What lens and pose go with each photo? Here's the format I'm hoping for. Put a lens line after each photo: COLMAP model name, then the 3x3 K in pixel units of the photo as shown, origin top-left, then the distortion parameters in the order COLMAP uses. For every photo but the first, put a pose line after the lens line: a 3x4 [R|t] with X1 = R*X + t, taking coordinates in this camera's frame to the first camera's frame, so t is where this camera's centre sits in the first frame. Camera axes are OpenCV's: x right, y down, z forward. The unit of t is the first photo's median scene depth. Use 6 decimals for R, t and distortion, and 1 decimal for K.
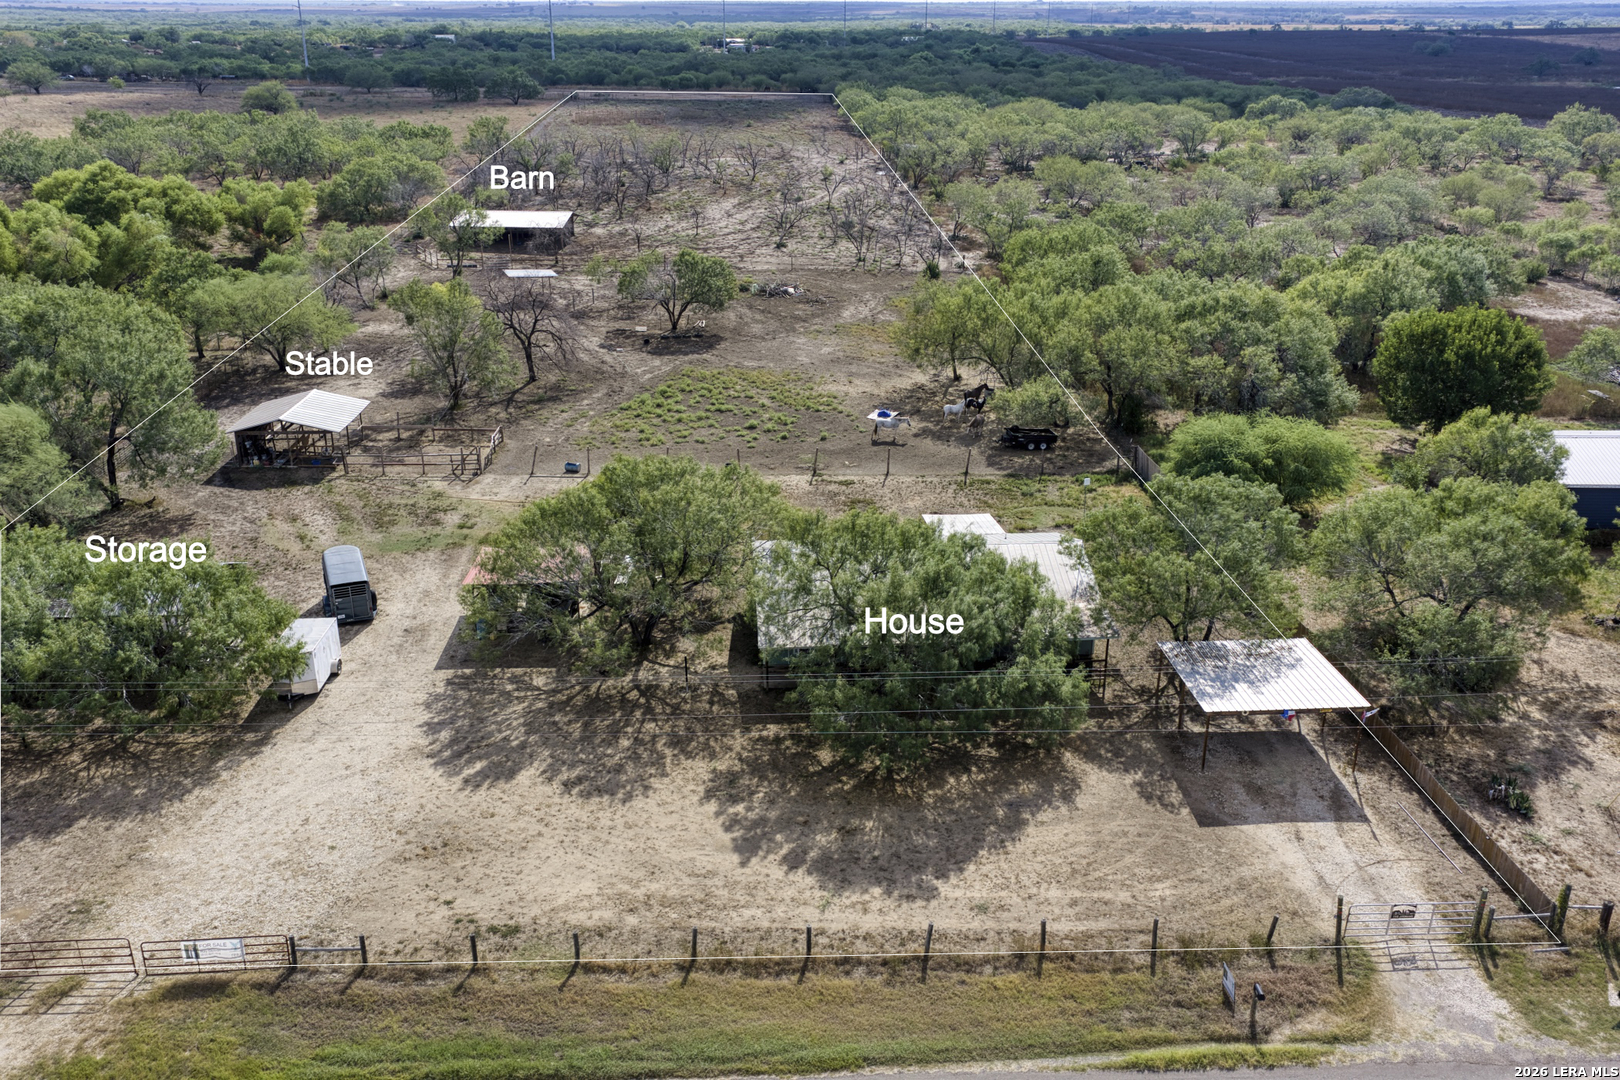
lens RADIAL K [[1320.7, 0, 817.5], [0, 1320.7, 539.4], [0, 0, 1]] dist [0.026146, -0.032847]
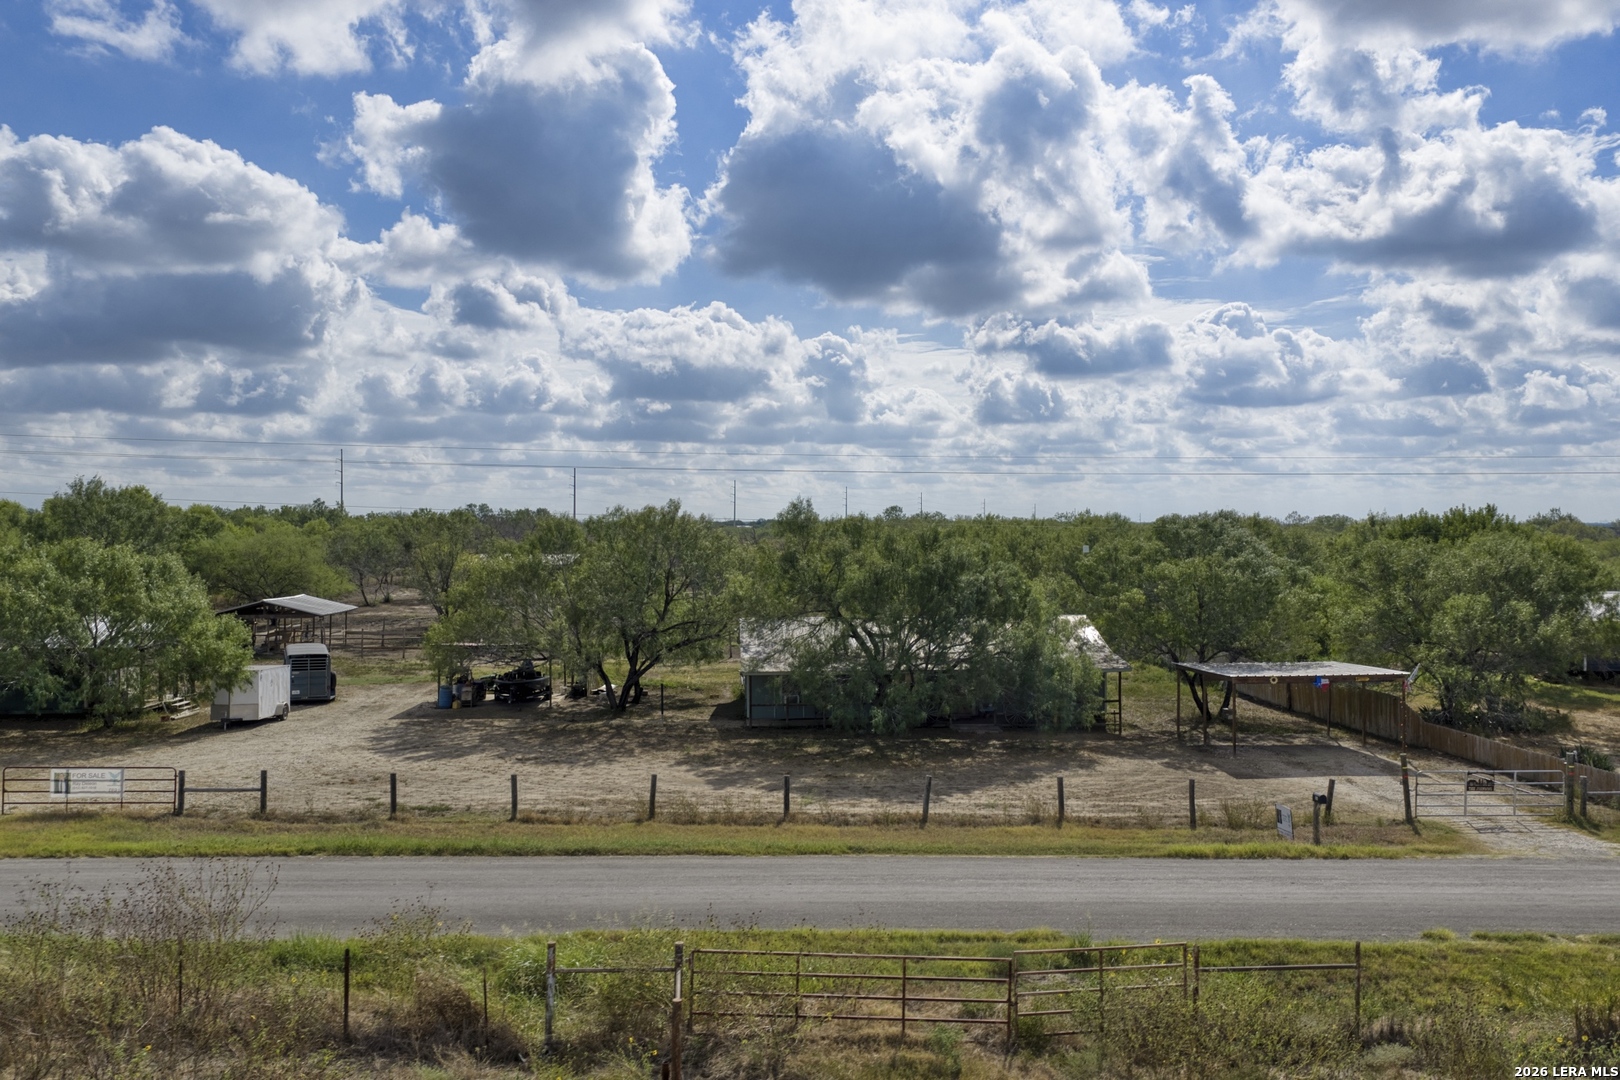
lens RADIAL K [[1320.7, 0, 817.3], [0, 1320.7, 537.4], [0, 0, 1]] dist [0.026146, -0.032847]
pose [[0.999985, 0.004151, -0.003533, 0.013258], [-0.005138, 0.934162, -0.356812, 0.393772], [0.001820, 0.356824, 0.934170, 0.125881]]
